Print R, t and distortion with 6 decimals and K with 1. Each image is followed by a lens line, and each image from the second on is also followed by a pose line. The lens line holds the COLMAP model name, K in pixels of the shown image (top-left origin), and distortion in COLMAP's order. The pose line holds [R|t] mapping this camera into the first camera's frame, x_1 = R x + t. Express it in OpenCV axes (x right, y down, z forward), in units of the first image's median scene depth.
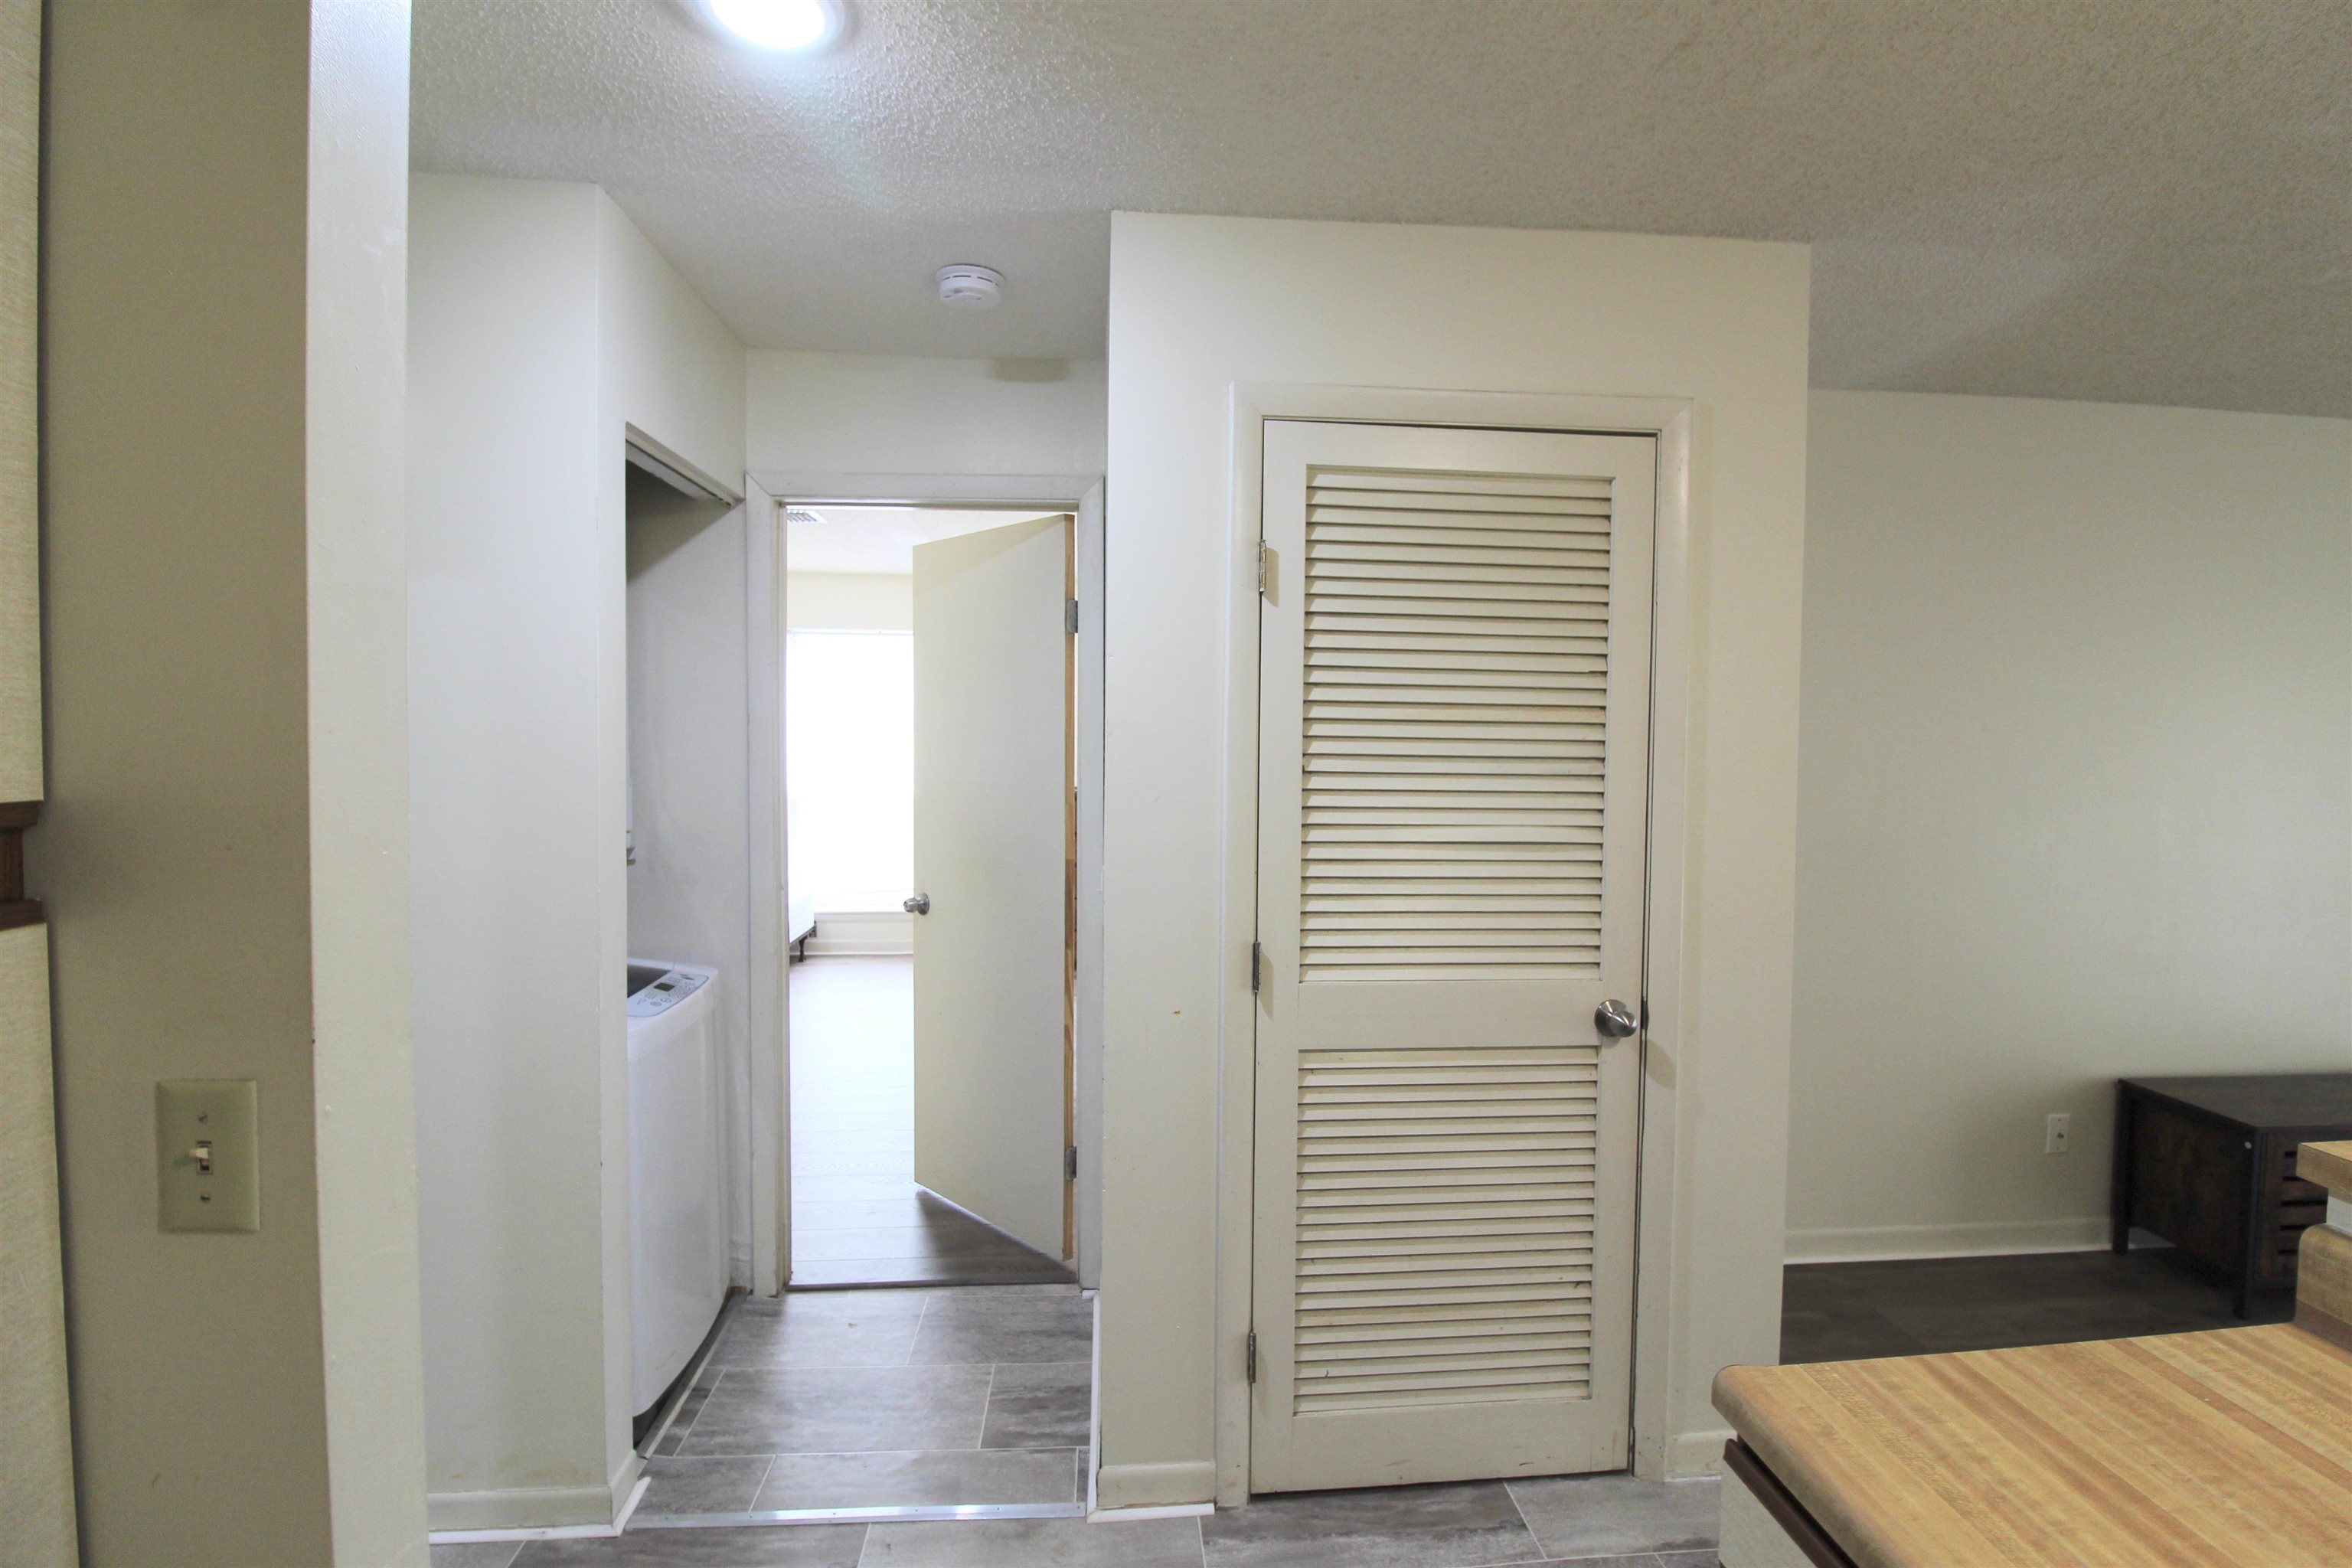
lens RADIAL K [[1089.1, 0, 1194.6], [0, 1089.1, 765.8], [0, 0, 1]] dist [-0.003235, -0.010910]
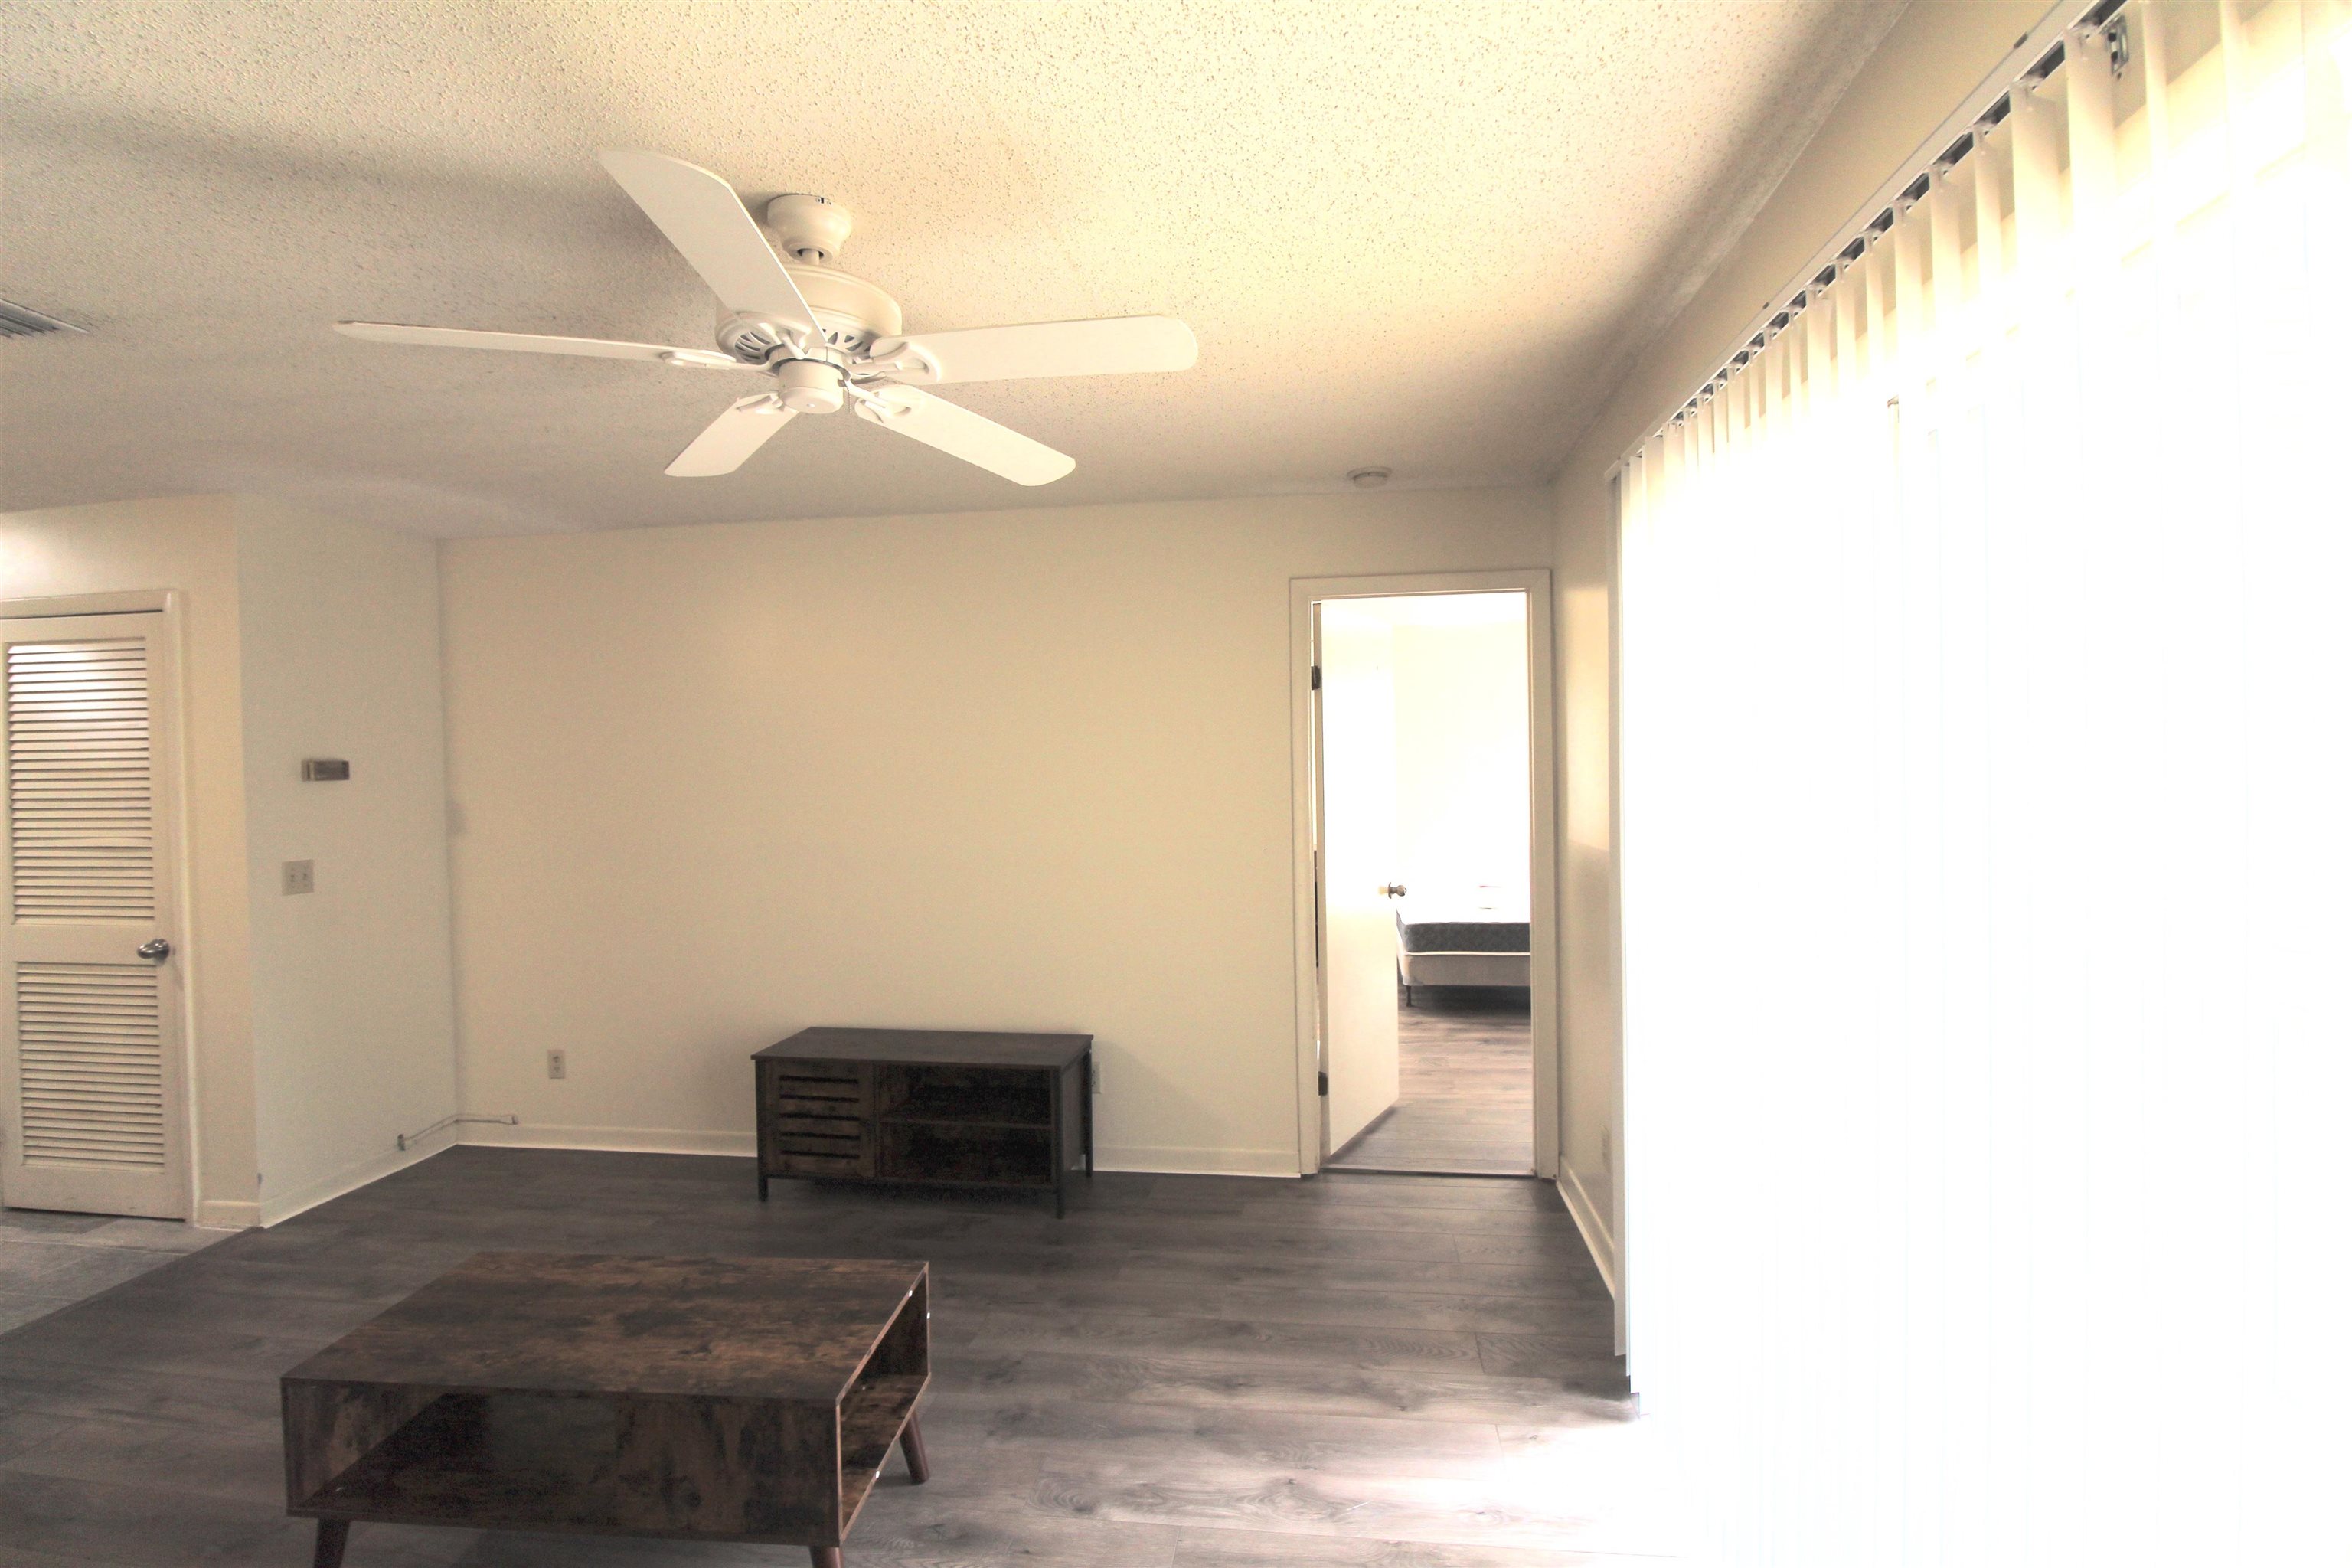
lens RADIAL K [[1089.1, 0, 1189.9], [0, 1089.1, 771.3], [0, 0, 1]] dist [-0.003235, -0.010910]
pose [[0.973789, -0.026181, -0.225944, 4.868891], [0.021295, 0.999484, -0.024035, 0.055442], [0.226456, 0.018594, 0.973844, -0.593581]]
